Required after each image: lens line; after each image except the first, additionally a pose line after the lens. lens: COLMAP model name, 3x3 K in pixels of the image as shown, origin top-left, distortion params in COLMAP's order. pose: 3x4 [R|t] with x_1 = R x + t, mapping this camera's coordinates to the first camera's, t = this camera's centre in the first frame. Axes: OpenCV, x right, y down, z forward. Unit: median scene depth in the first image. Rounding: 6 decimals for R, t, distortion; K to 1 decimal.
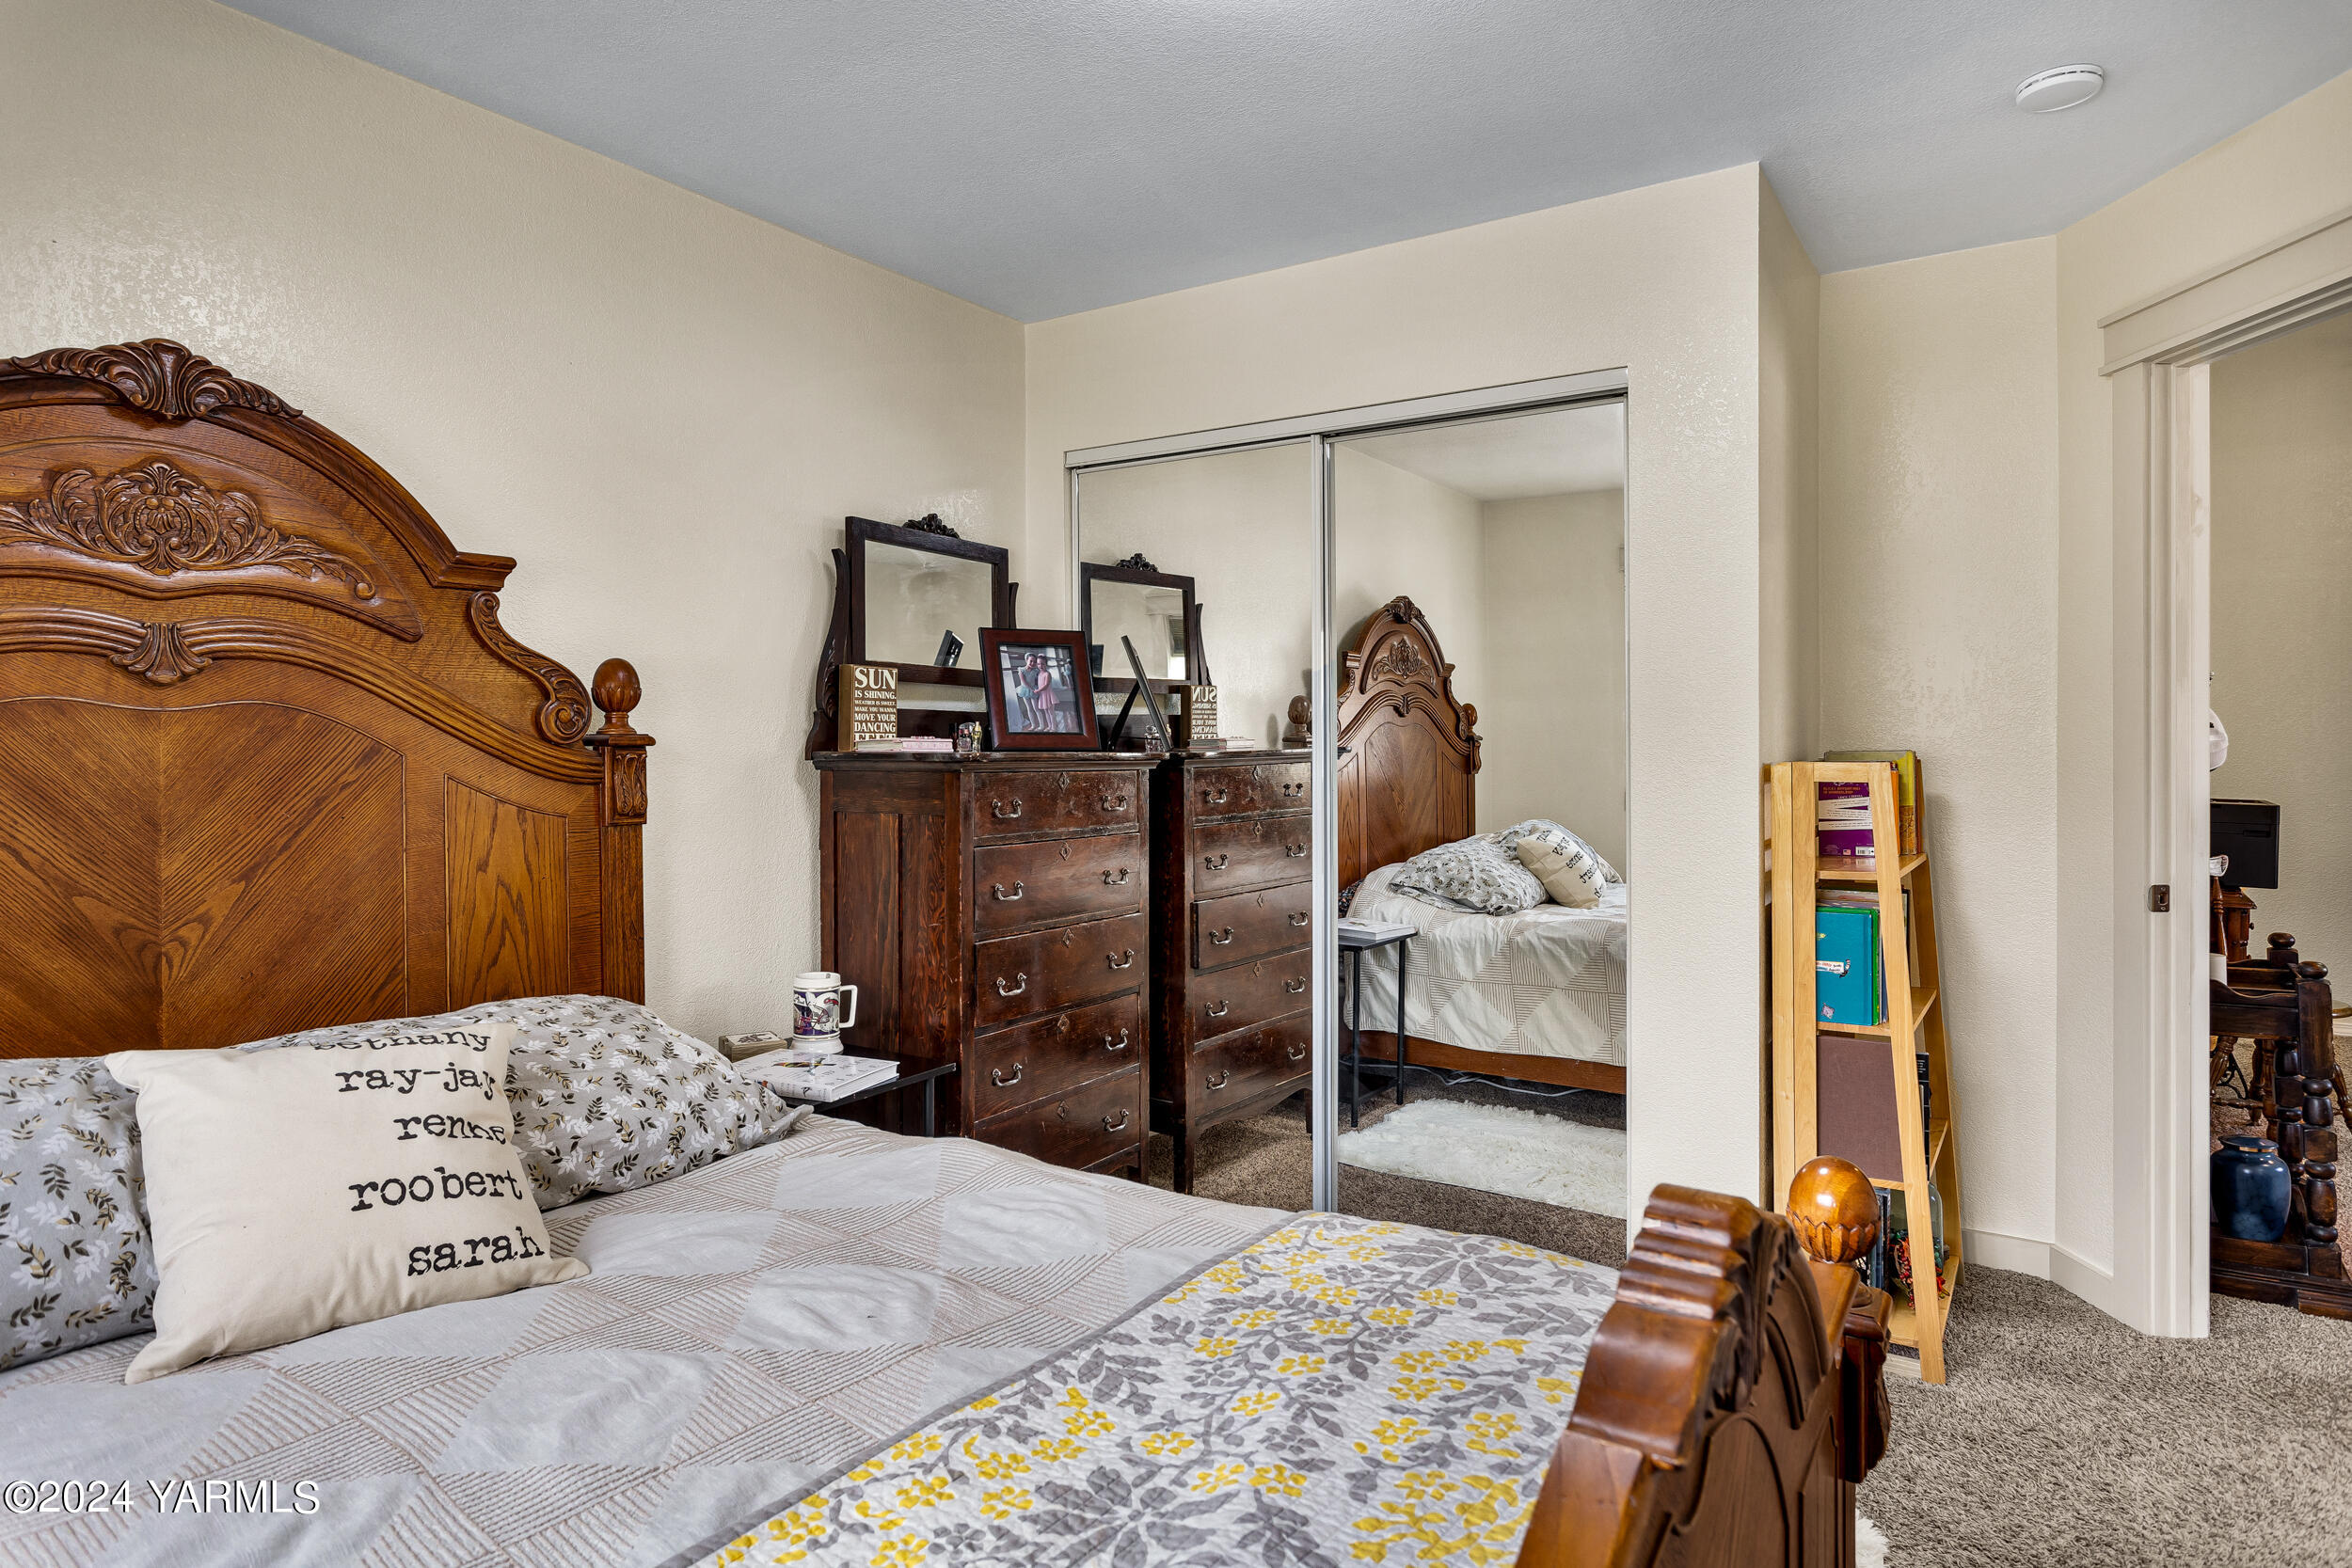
lens RADIAL K [[1351.8, 0, 1170.0], [0, 1351.8, 771.3], [0, 0, 1]] dist [-0.000880, -0.000078]
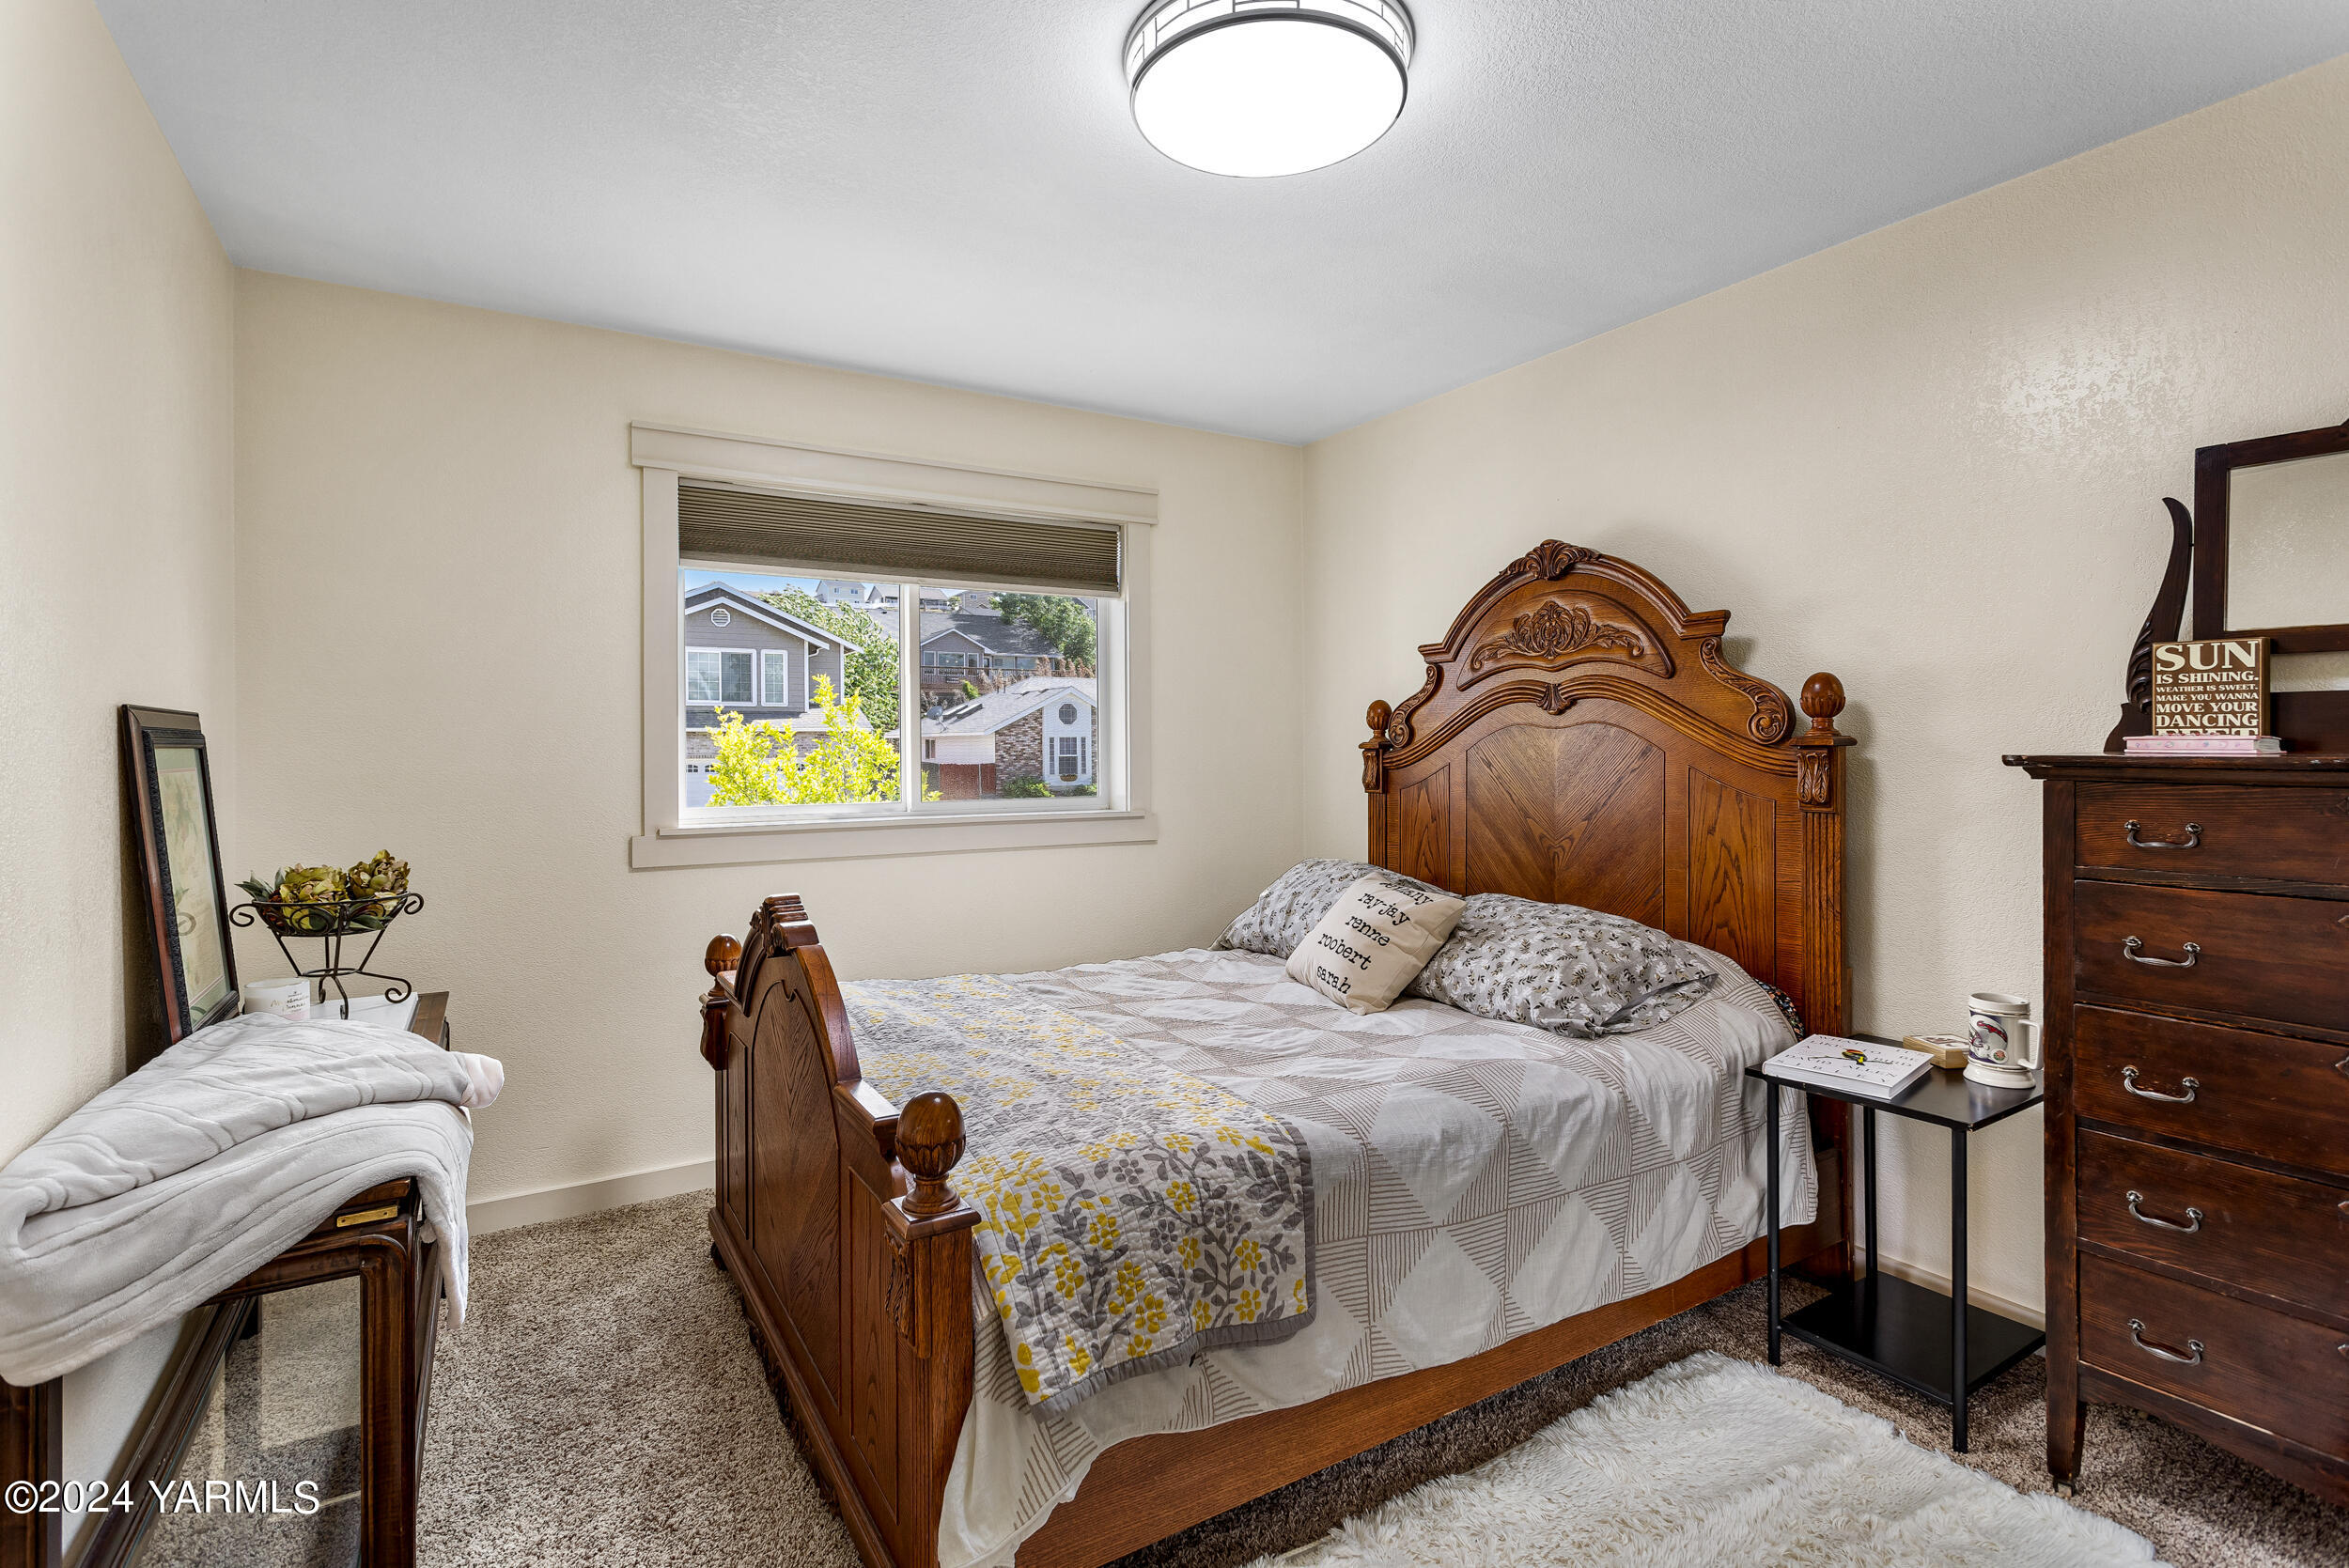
lens RADIAL K [[1122.3, 0, 1170.1], [0, 1122.3, 761.5], [0, 0, 1]] dist [0.000493, -0.000865]
pose [[-0.429252, 0.018458, -0.902996, 0.942274], [-0.009102, 0.999652, 0.024761, -0.031451], [0.903139, 0.018848, -0.428935, 1.165302]]
